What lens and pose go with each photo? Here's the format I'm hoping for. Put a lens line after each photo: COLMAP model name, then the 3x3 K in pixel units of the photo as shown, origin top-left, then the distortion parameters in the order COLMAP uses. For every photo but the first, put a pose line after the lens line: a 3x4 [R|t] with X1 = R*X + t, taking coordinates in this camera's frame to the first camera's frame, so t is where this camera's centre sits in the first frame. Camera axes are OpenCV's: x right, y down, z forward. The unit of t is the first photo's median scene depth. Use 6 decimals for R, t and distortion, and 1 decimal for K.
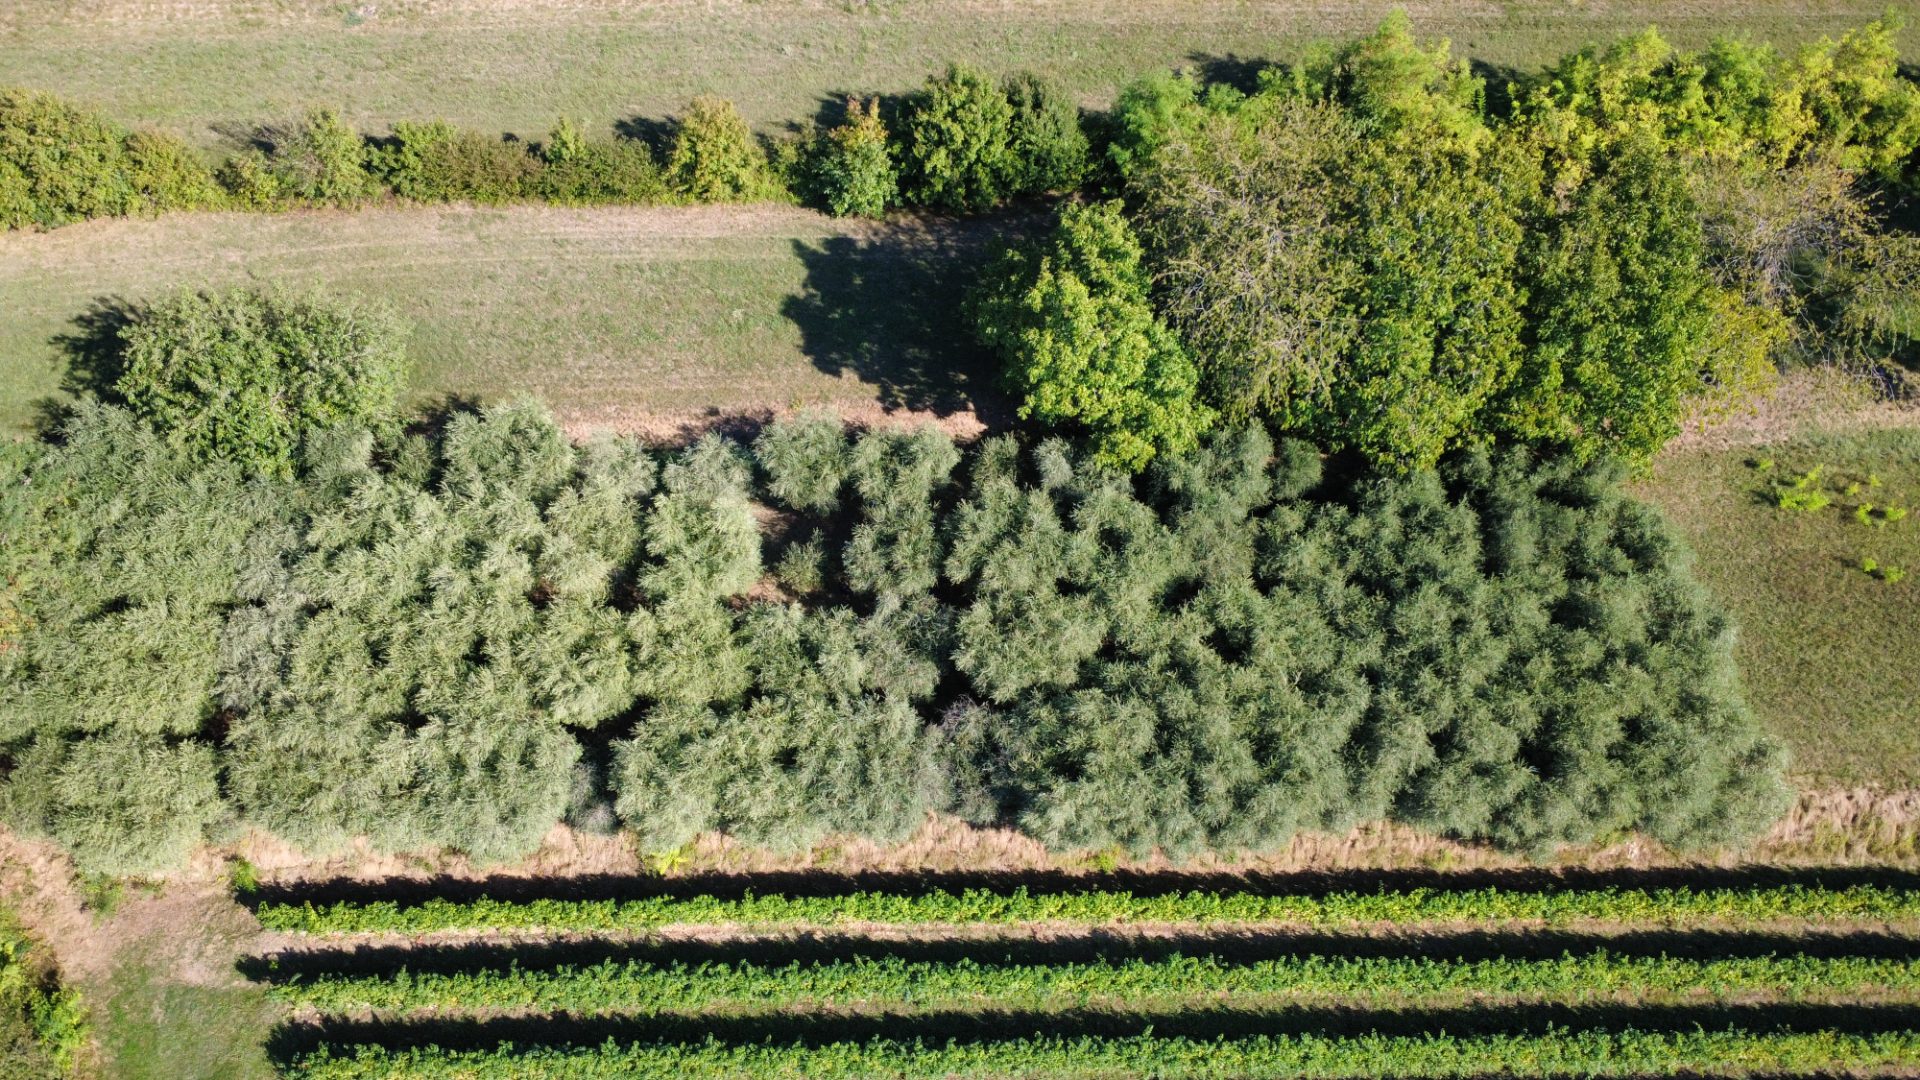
lens RADIAL K [[1396.2, 0, 963.5], [0, 1396.2, 539.0], [0, 0, 1]] dist [-0.005800, 0.000951]
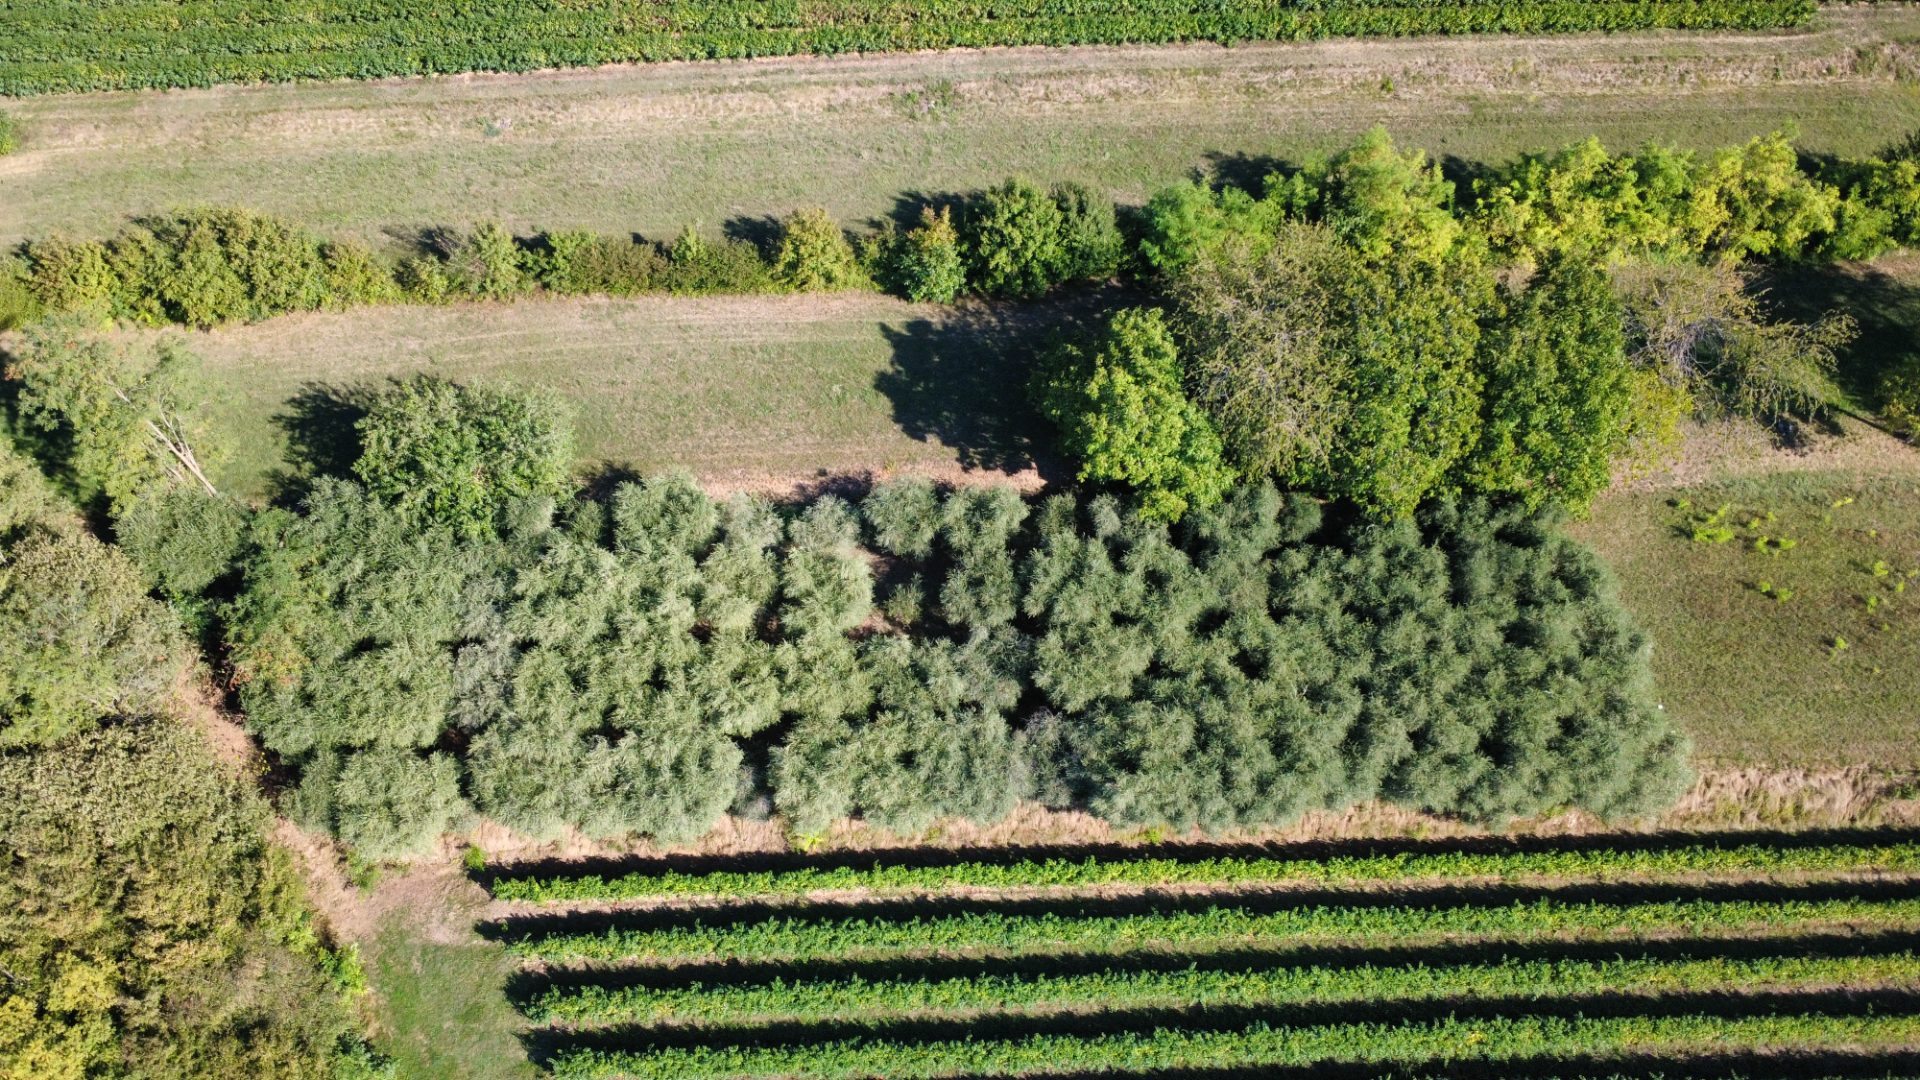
lens RADIAL K [[1396.2, 0, 963.5], [0, 1396.2, 539.0], [0, 0, 1]] dist [-0.005800, 0.000951]
pose [[0.999883, -0.014186, 0.005679, -0.074117], [0.014091, 0.999768, 0.016306, -0.060280], [-0.005909, -0.016224, 0.999851, -0.256787]]
